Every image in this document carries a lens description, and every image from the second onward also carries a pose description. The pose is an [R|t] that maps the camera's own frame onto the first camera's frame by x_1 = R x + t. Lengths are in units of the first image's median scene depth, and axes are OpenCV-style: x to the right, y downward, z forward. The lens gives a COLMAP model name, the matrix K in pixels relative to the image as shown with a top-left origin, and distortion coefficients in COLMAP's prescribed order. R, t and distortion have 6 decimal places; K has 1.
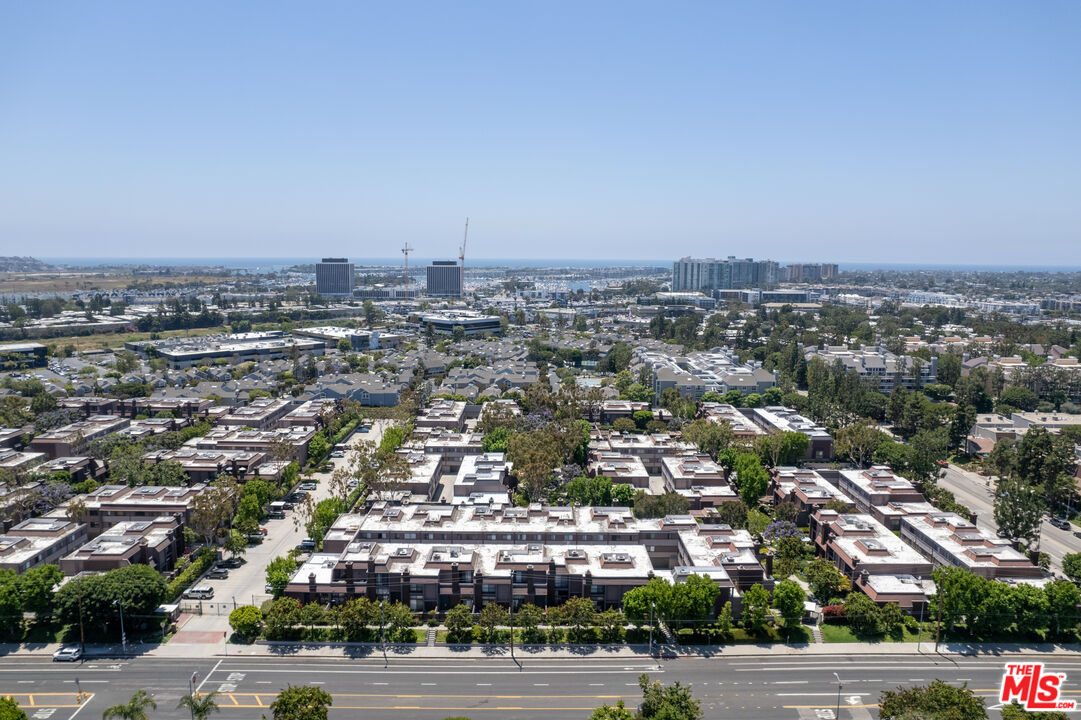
lens RADIAL K [[684.5, 0, 540.1], [0, 684.5, 360.1], [0, 0, 1]] dist [-0.011943, -0.001434]
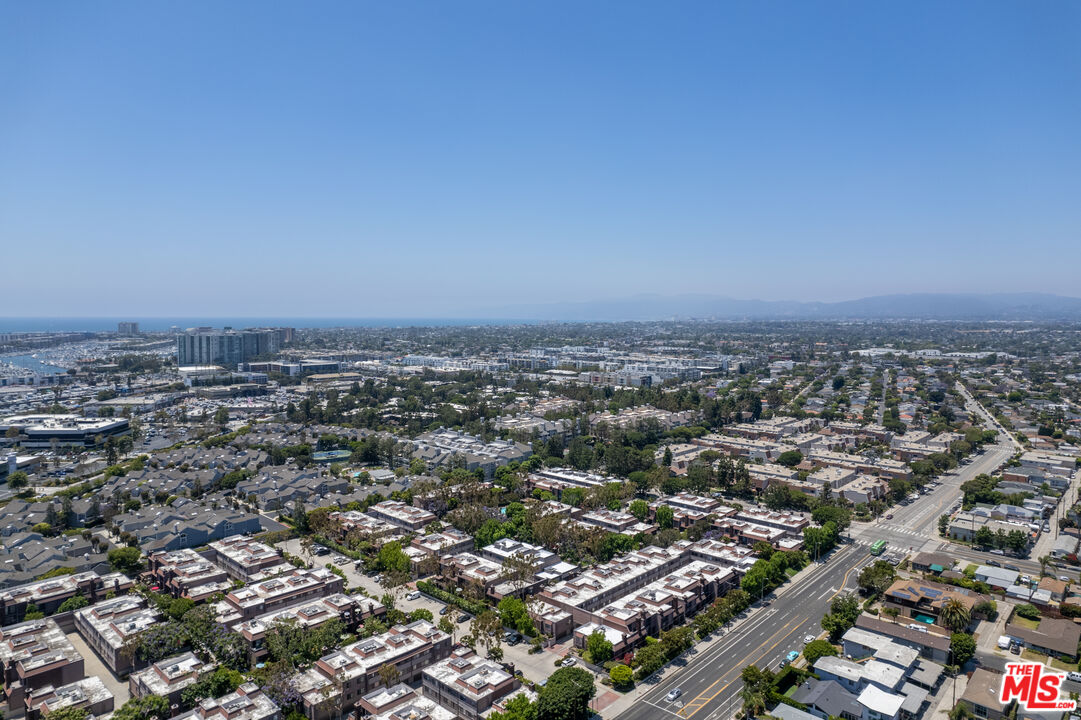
lens RADIAL K [[684.5, 0, 537.2], [0, 684.5, 361.5], [0, 0, 1]] dist [-0.011943, -0.001434]
pose [[0.676559, -0.045568, 0.734977, -1.269103], [0.103261, 0.994093, -0.033420, -0.195076], [-0.729113, 0.098506, 0.677268, 0.078770]]
